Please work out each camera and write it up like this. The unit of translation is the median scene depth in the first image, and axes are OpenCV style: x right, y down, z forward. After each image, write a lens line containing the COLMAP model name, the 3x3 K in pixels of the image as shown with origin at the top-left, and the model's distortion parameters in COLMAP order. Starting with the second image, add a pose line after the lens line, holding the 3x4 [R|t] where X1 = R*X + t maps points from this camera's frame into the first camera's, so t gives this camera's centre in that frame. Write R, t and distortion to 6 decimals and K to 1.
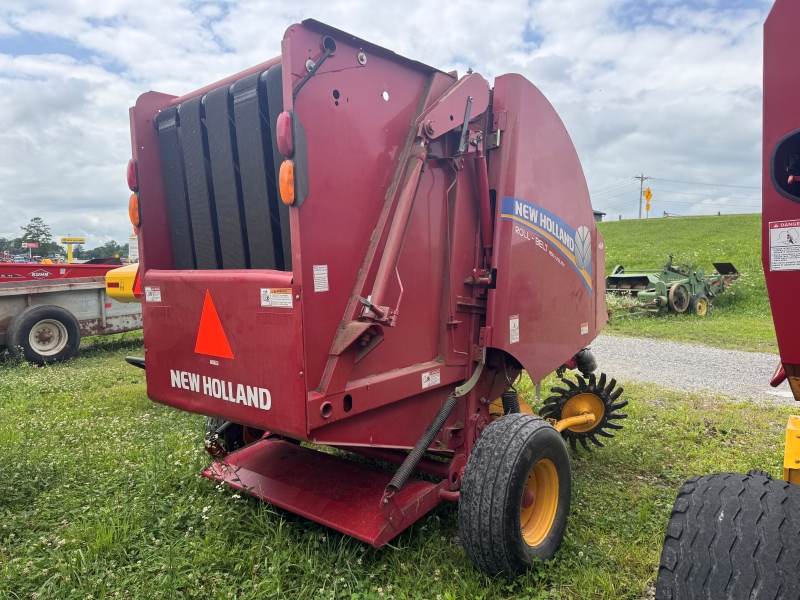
lens RADIAL K [[573.0, 0, 400.0], [0, 573.0, 300.0], [0, 0, 1]] dist [0.068053, -0.071479]
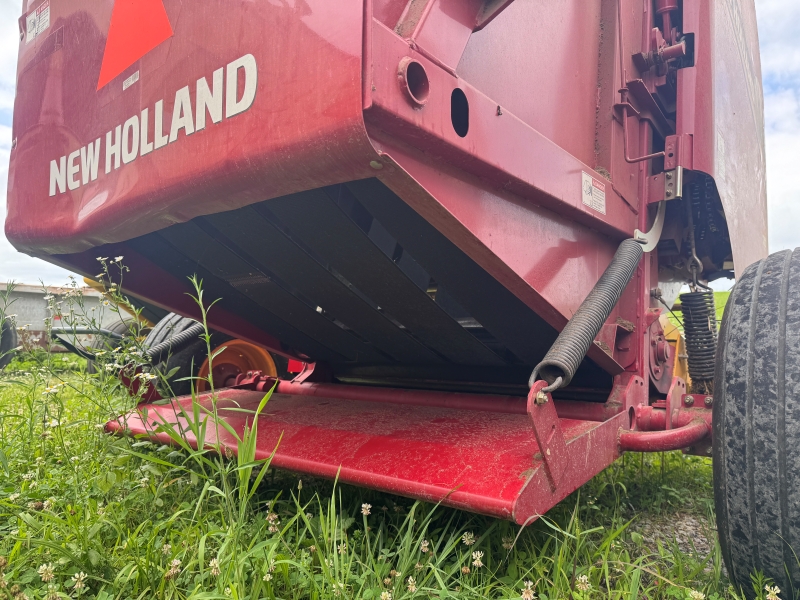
lens RADIAL K [[573.0, 0, 400.0], [0, 573.0, 300.0], [0, 0, 1]] dist [0.068053, -0.071479]
pose [[0.998860, 0.044044, 0.018413, -0.124762], [-0.040644, 0.986931, -0.155933, 0.342672], [-0.025040, 0.155007, 0.987596, 0.611192]]
